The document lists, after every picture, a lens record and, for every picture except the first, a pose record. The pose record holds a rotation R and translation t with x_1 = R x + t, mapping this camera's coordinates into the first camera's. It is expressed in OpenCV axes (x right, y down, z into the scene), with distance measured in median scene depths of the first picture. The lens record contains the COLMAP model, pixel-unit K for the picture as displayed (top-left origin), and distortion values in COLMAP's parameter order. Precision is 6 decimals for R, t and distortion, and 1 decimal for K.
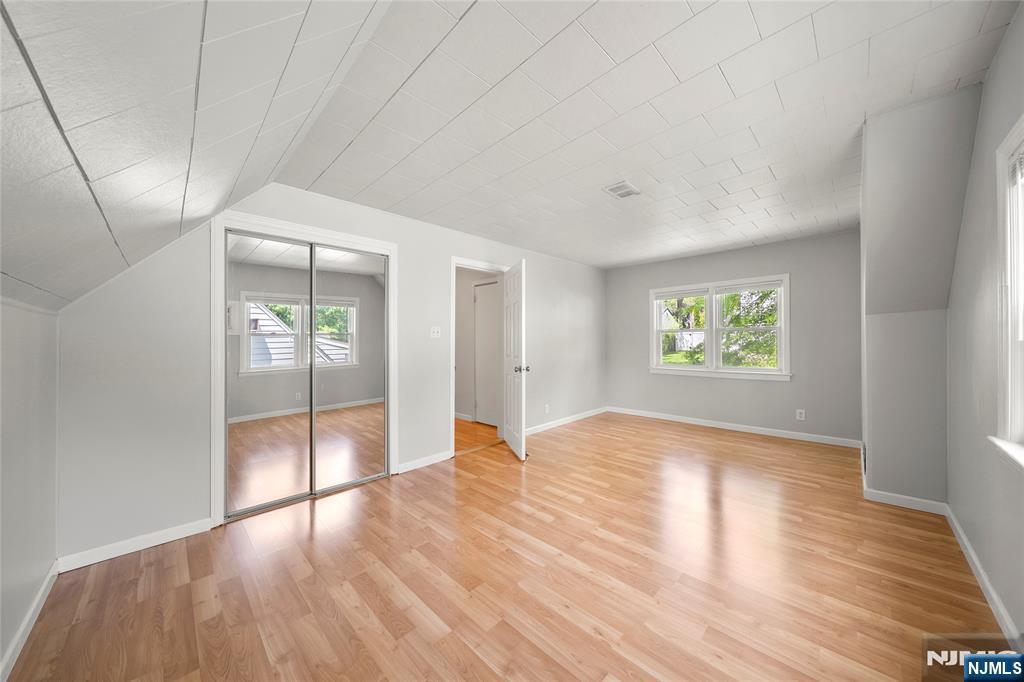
lens RADIAL K [[348.7, 0, 511.4], [0, 348.7, 341.4], [0, 0, 1]] dist [-0.003148, 0.000011]
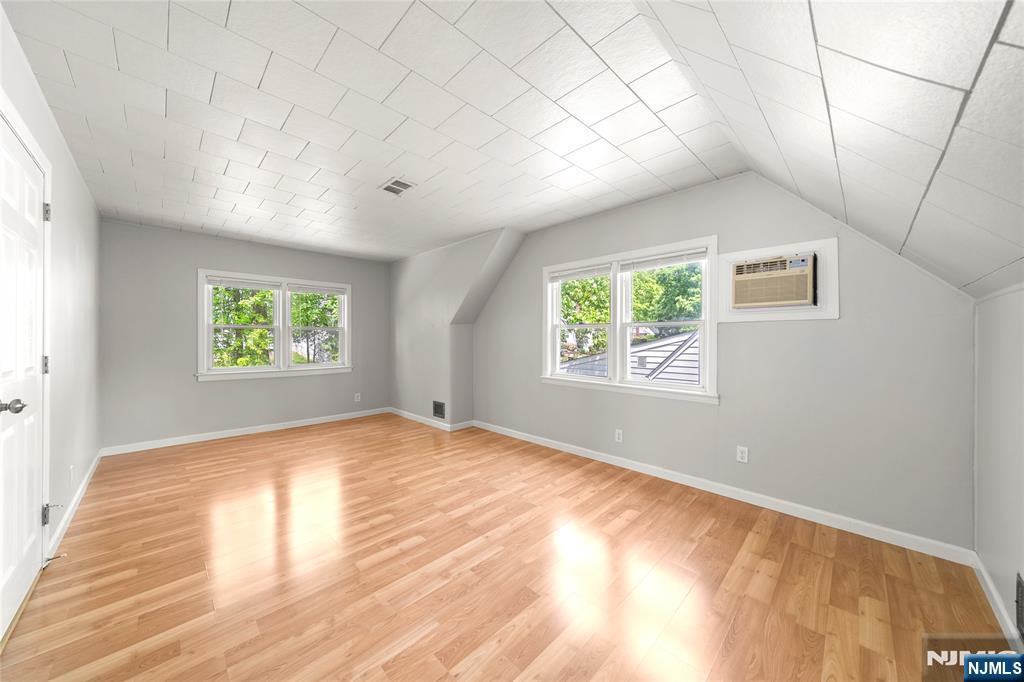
lens RADIAL K [[348.7, 0, 510.4], [0, 348.7, 340.5], [0, 0, 1]] dist [-0.003148, 0.000011]
pose [[-0.001738, 0.006062, 0.999980, -0.762401], [-0.002297, 0.999979, -0.006066, 0.014372], [-0.999996, -0.002307, -0.001724, 0.763663]]
